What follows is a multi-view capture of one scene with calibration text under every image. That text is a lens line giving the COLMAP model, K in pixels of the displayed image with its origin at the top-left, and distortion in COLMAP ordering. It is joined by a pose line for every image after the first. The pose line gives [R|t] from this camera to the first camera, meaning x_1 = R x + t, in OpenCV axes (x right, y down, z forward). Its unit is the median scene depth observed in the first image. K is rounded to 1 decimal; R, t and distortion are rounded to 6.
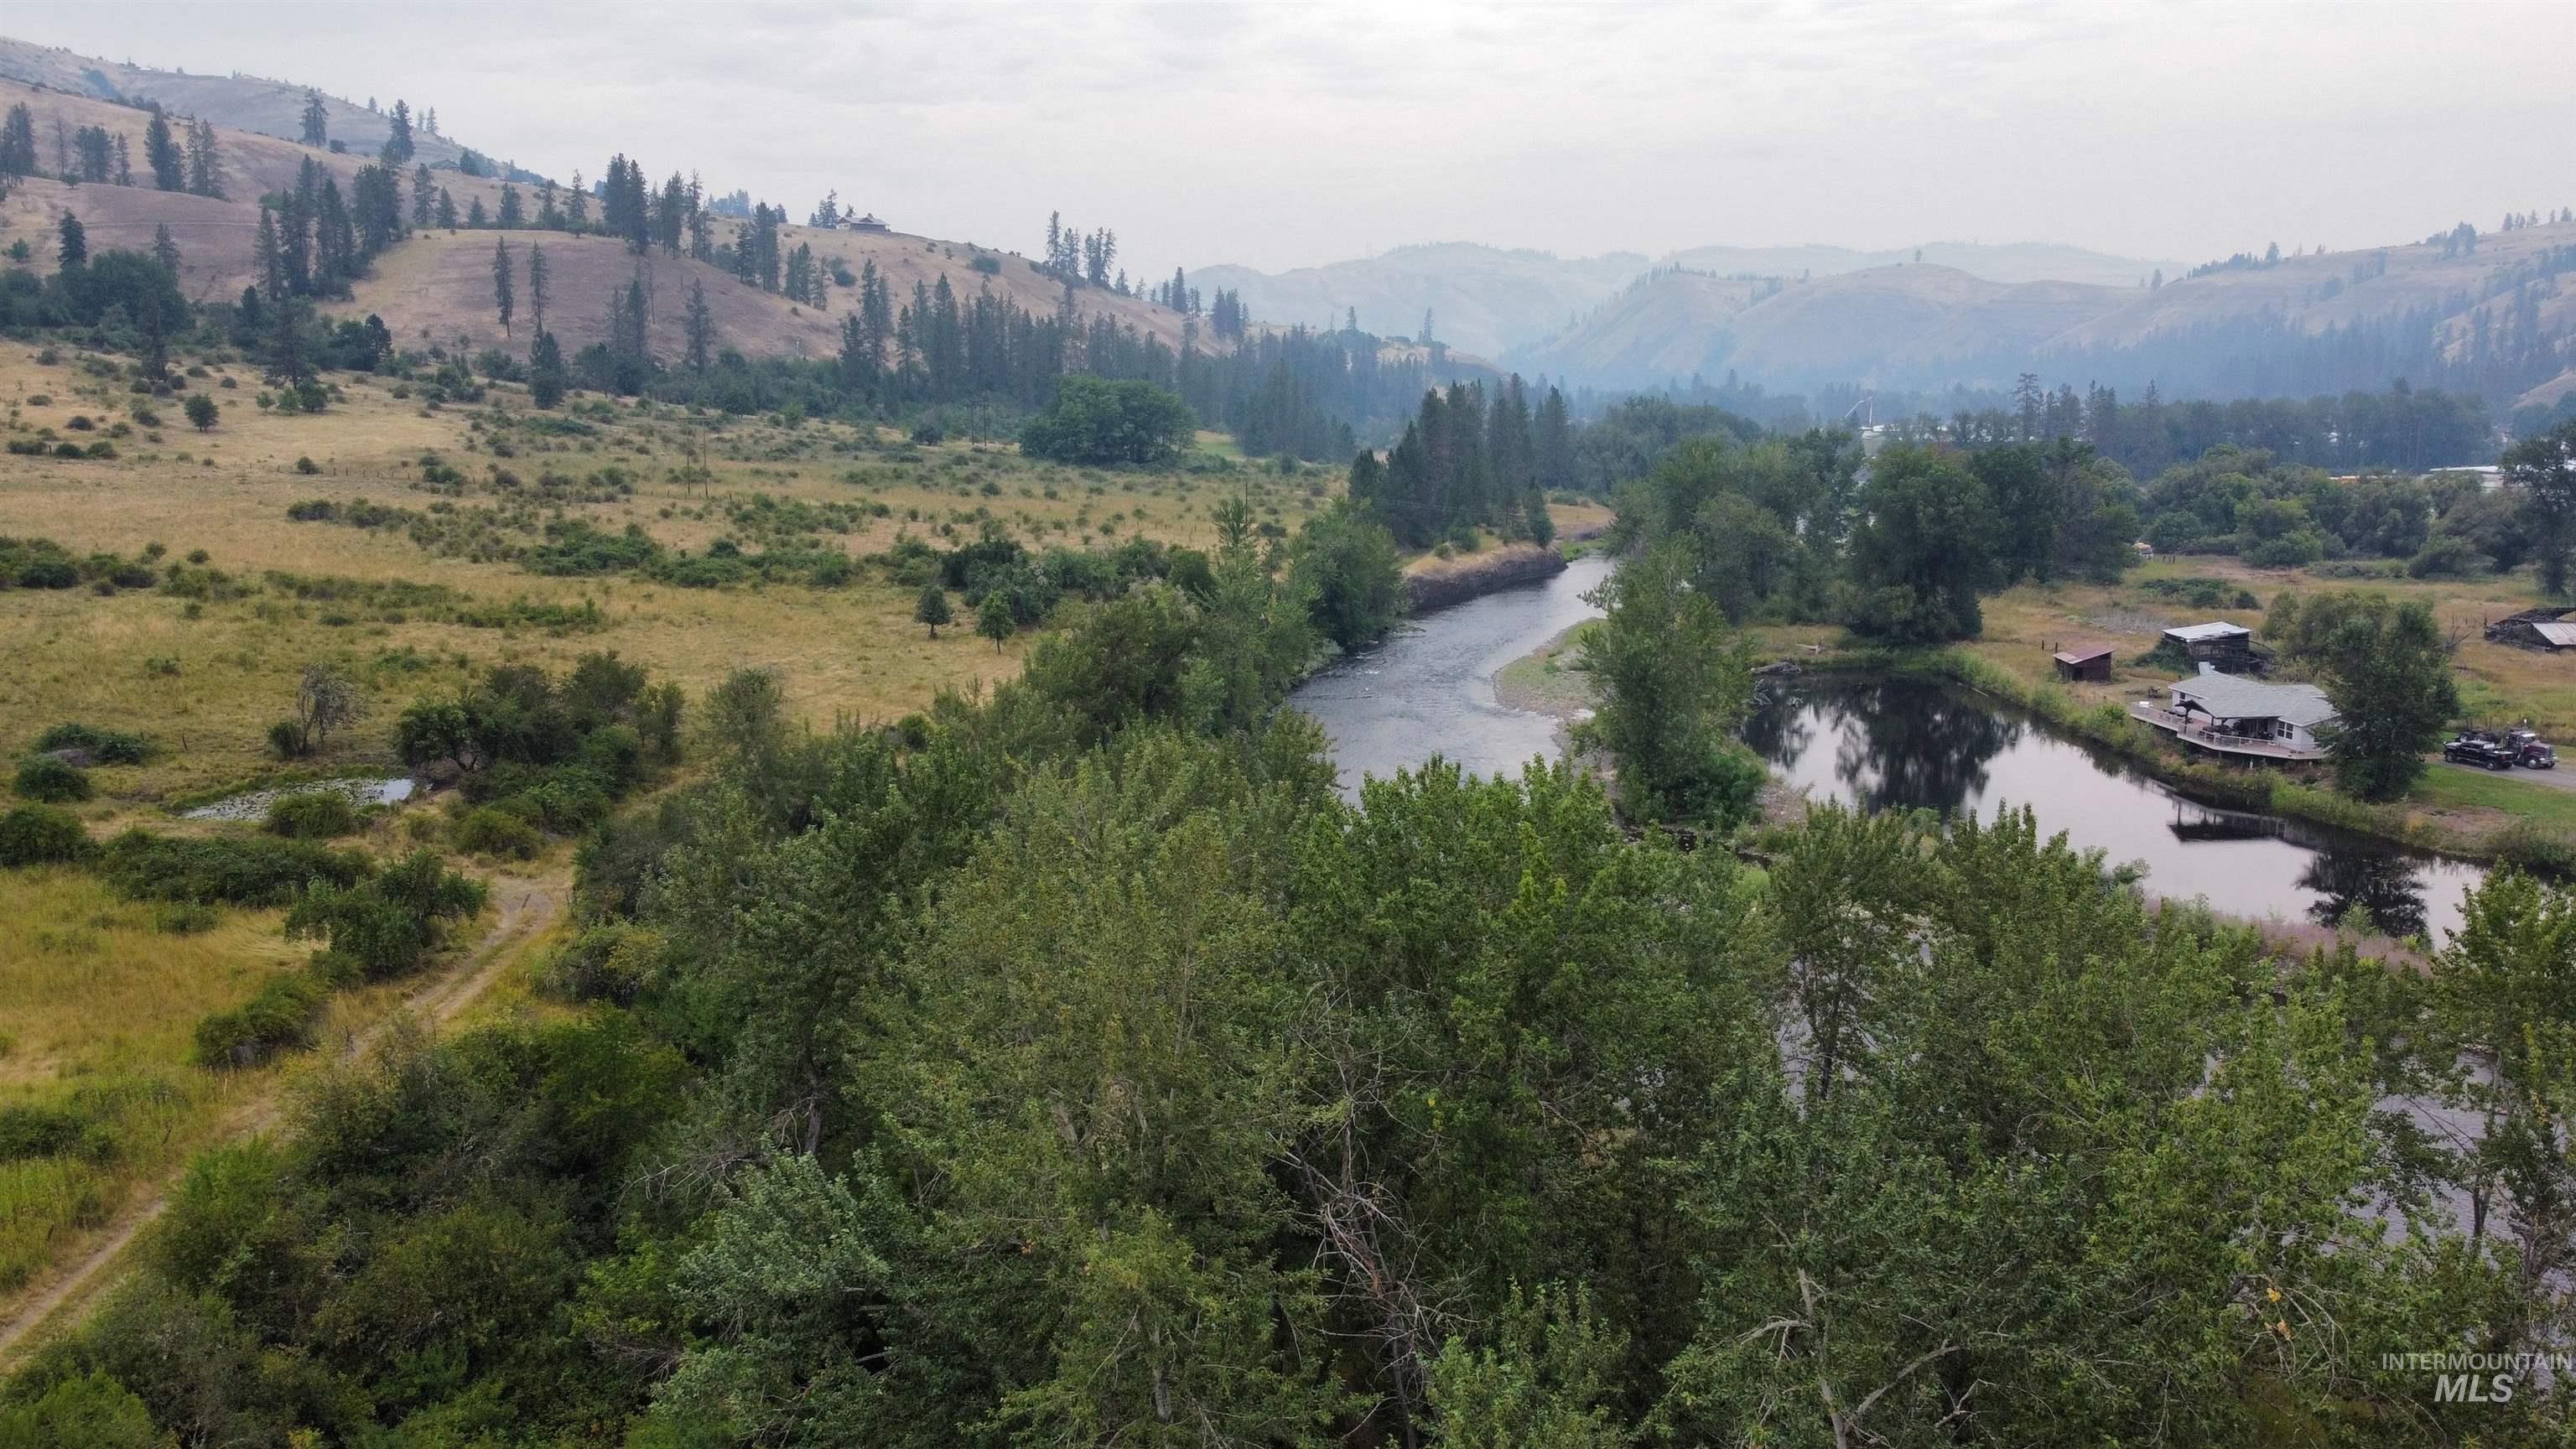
lens RADIAL K [[1964.2, 0, 1299.7], [0, 1964.2, 723.2], [0, 0, 1]] dist [0.004602, -0.008482]
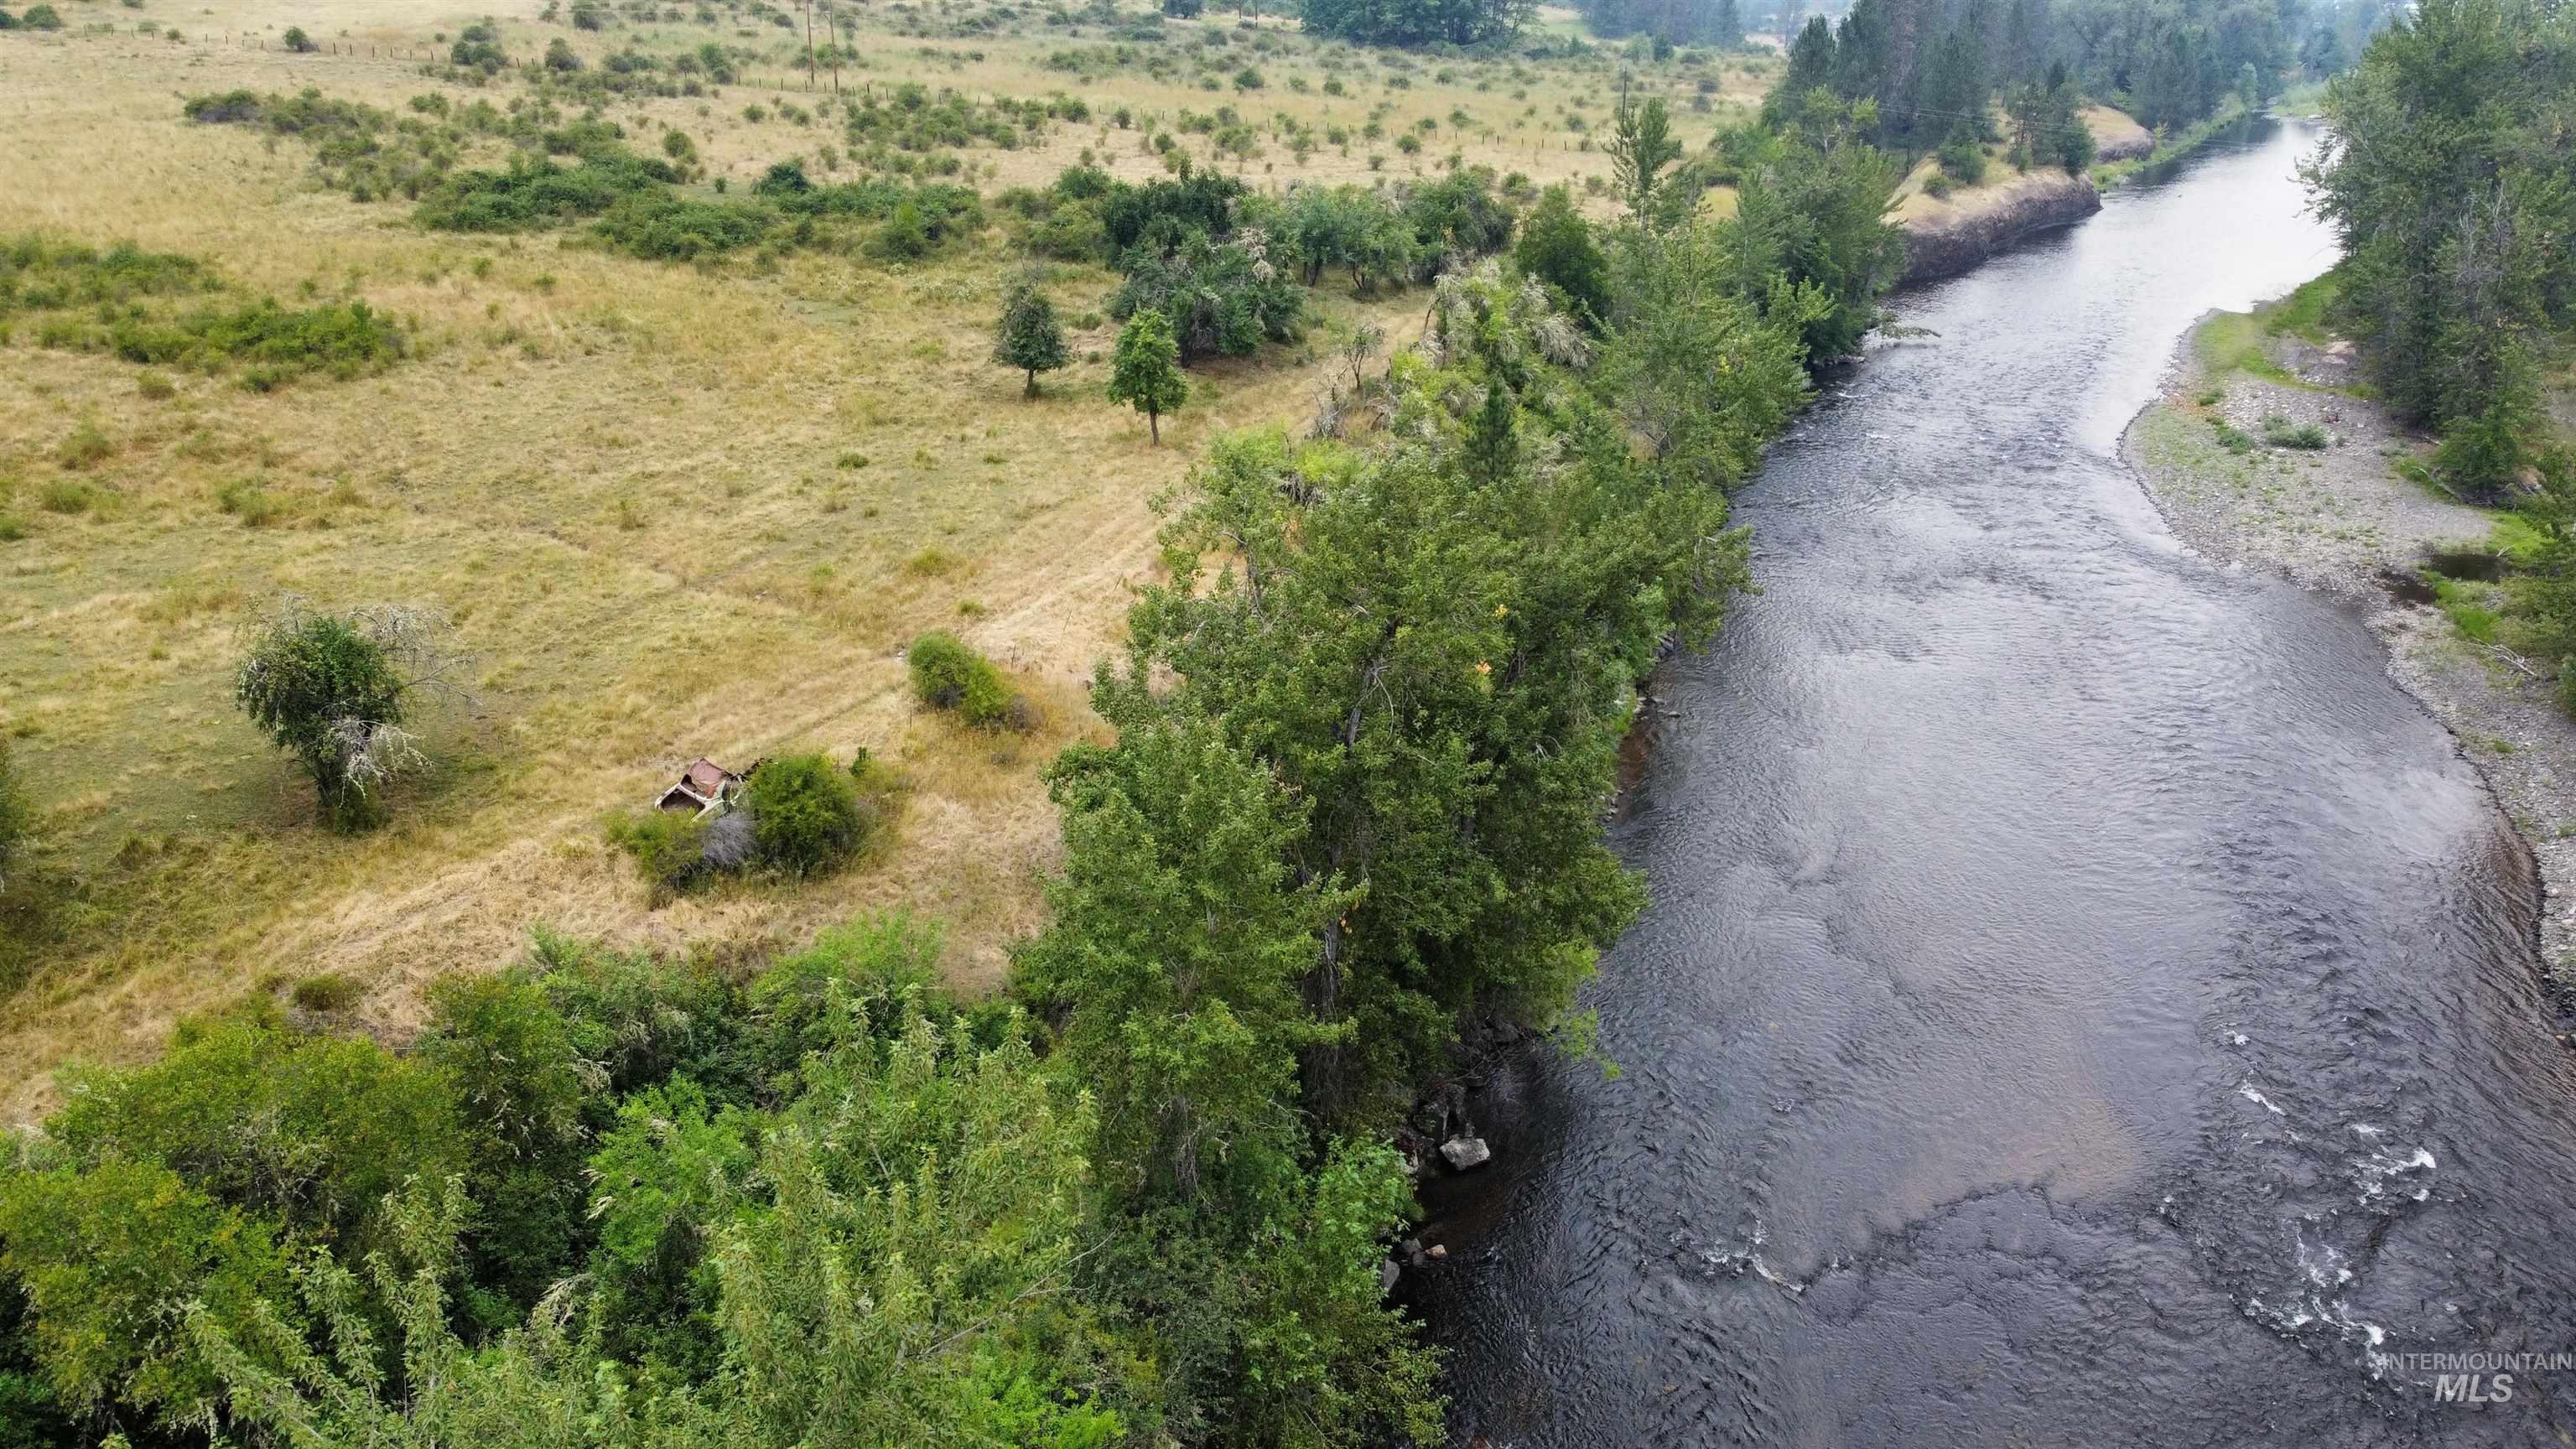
lens RADIAL K [[1964.2, 0, 1299.7], [0, 1964.2, 723.2], [0, 0, 1]] dist [0.004602, -0.008482]
pose [[0.987756, 0.053503, -0.146547, -0.025146], [-0.023750, 0.979974, 0.197703, -0.034594], [0.154190, -0.191802, 0.969246, 0.291770]]
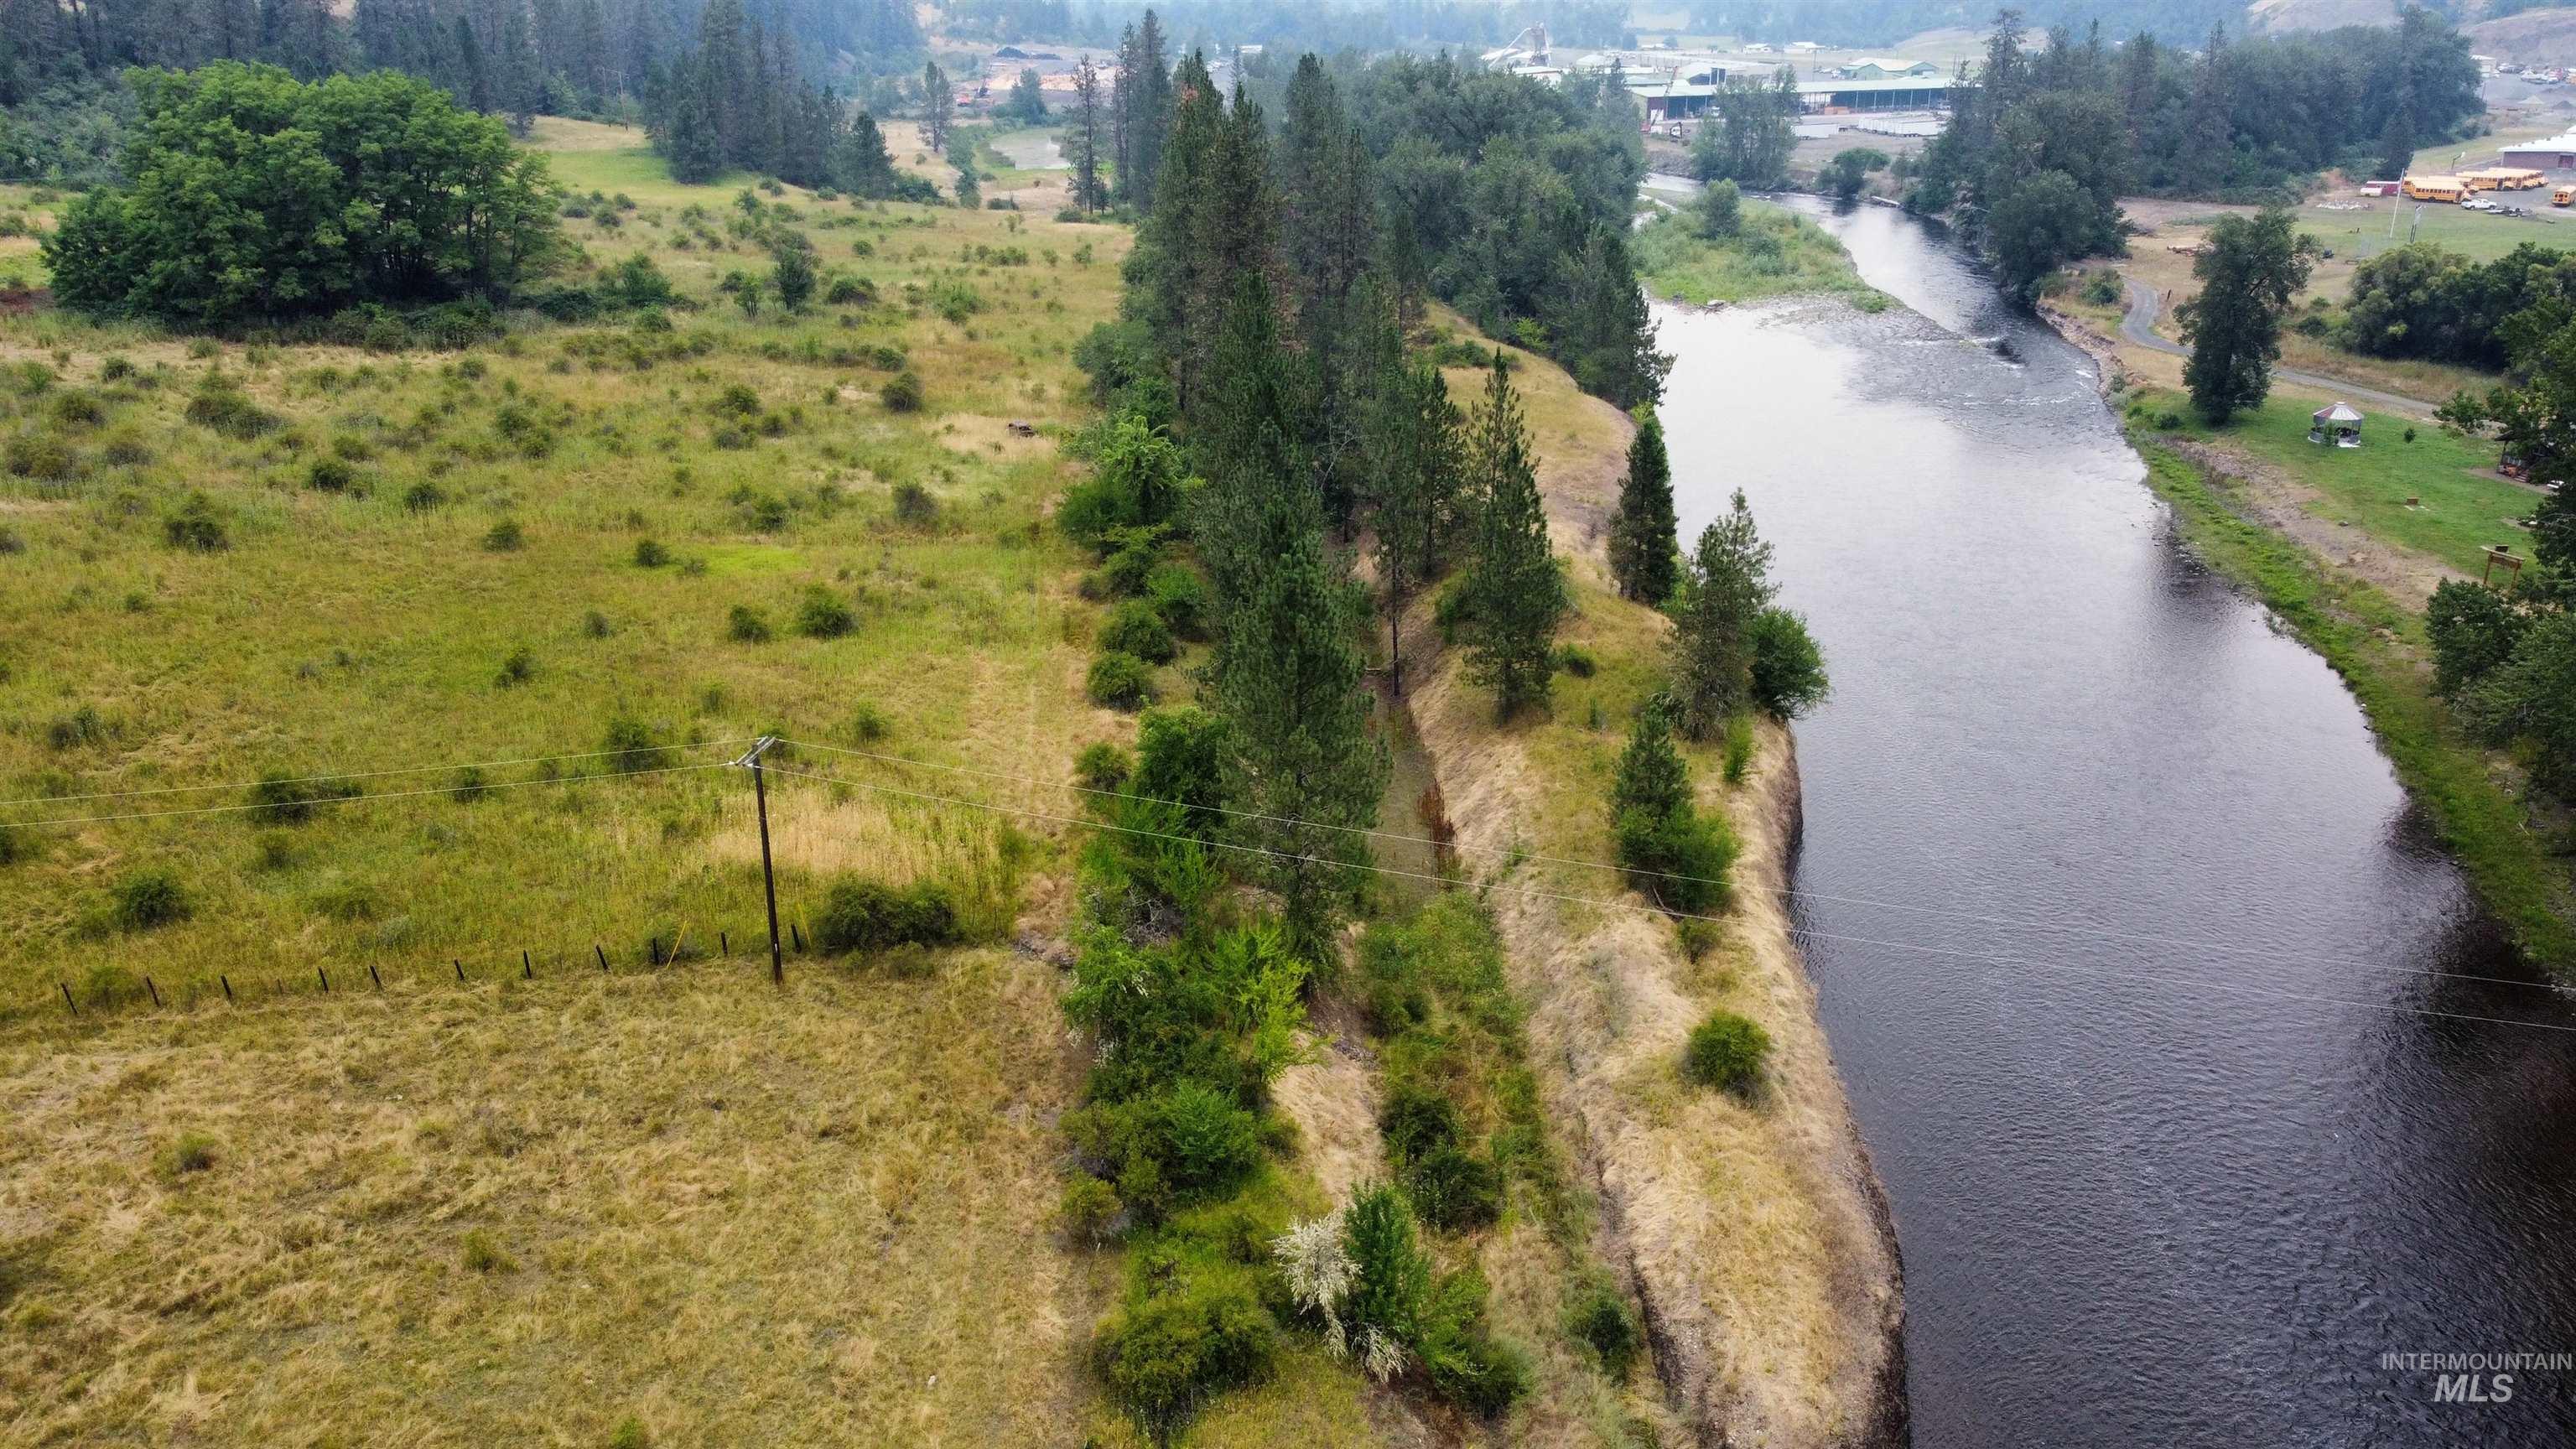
lens RADIAL K [[1971.6, 0, 1319.5], [0, 1971.6, 733.3], [0, 0, 1]] dist [-0.011668, -0.009916]
pose [[0.960907, -0.106084, 0.255741, -0.021226], [0.054526, 0.978102, 0.200855, -0.153158], [-0.271448, -0.179059, 0.945650, 0.738443]]
